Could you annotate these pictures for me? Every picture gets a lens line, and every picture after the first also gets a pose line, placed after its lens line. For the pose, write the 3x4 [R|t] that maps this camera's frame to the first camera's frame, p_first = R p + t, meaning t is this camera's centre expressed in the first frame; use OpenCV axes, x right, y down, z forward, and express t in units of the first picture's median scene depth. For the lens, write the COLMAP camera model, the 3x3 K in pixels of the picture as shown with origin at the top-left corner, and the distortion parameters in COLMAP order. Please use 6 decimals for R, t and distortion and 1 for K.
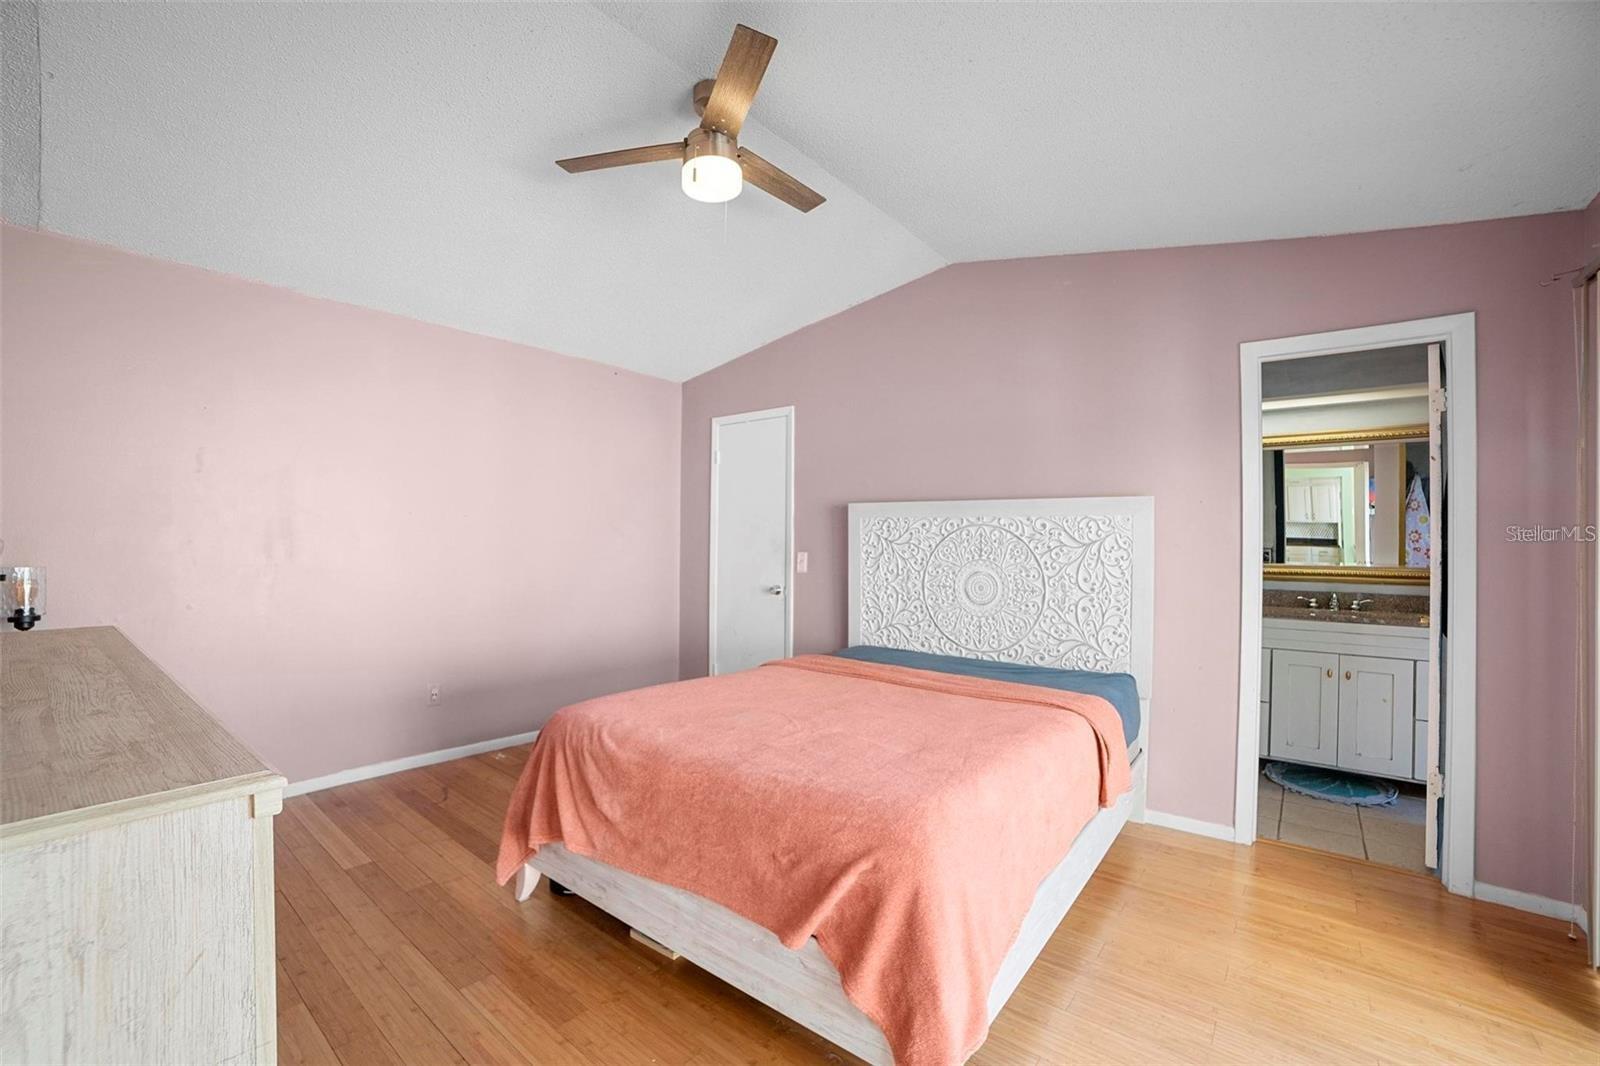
lens RADIAL K [[669.0, 0, 791.8], [0, 669.0, 559.9], [0, 0, 1]] dist [-0.106293, 0.037521]
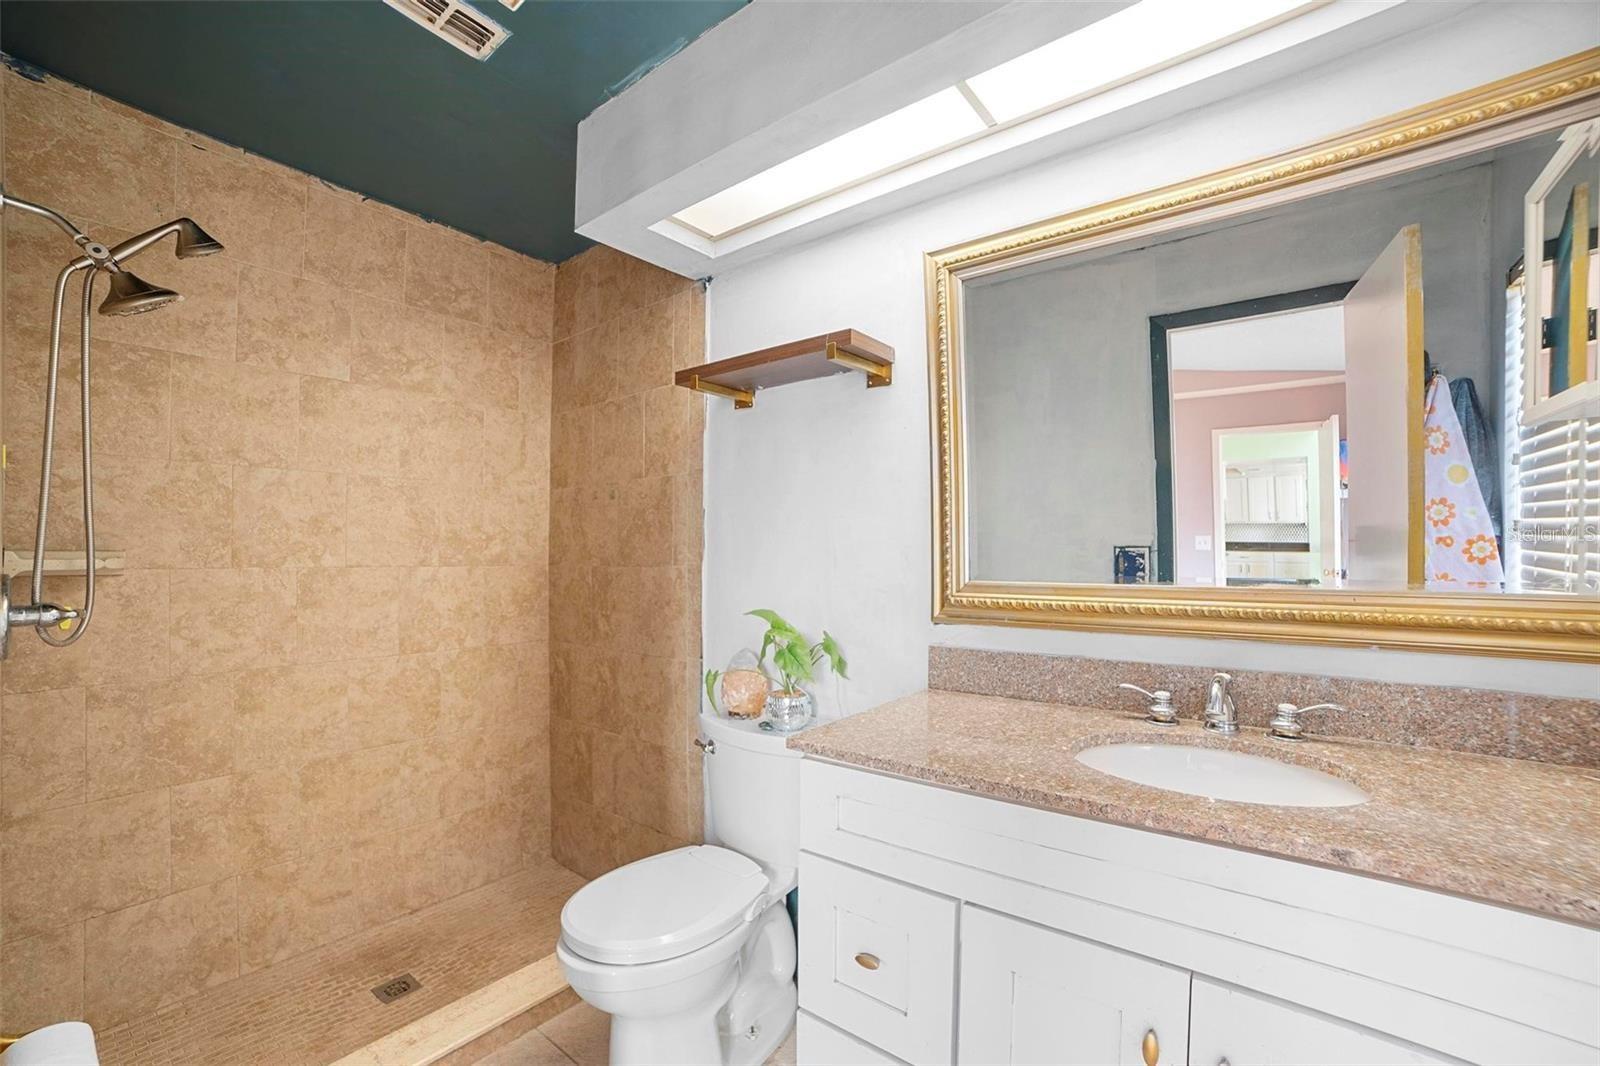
lens RADIAL K [[669.0, 0, 791.8], [0, 669.0, 559.9], [0, 0, 1]] dist [-0.106293, 0.037521]
pose [[0.999711, -0.001649, 0.023974, 0.434258], [0.001978, 0.999904, -0.013725, -0.000626], [-0.023949, 0.013768, 0.999618, 0.466532]]
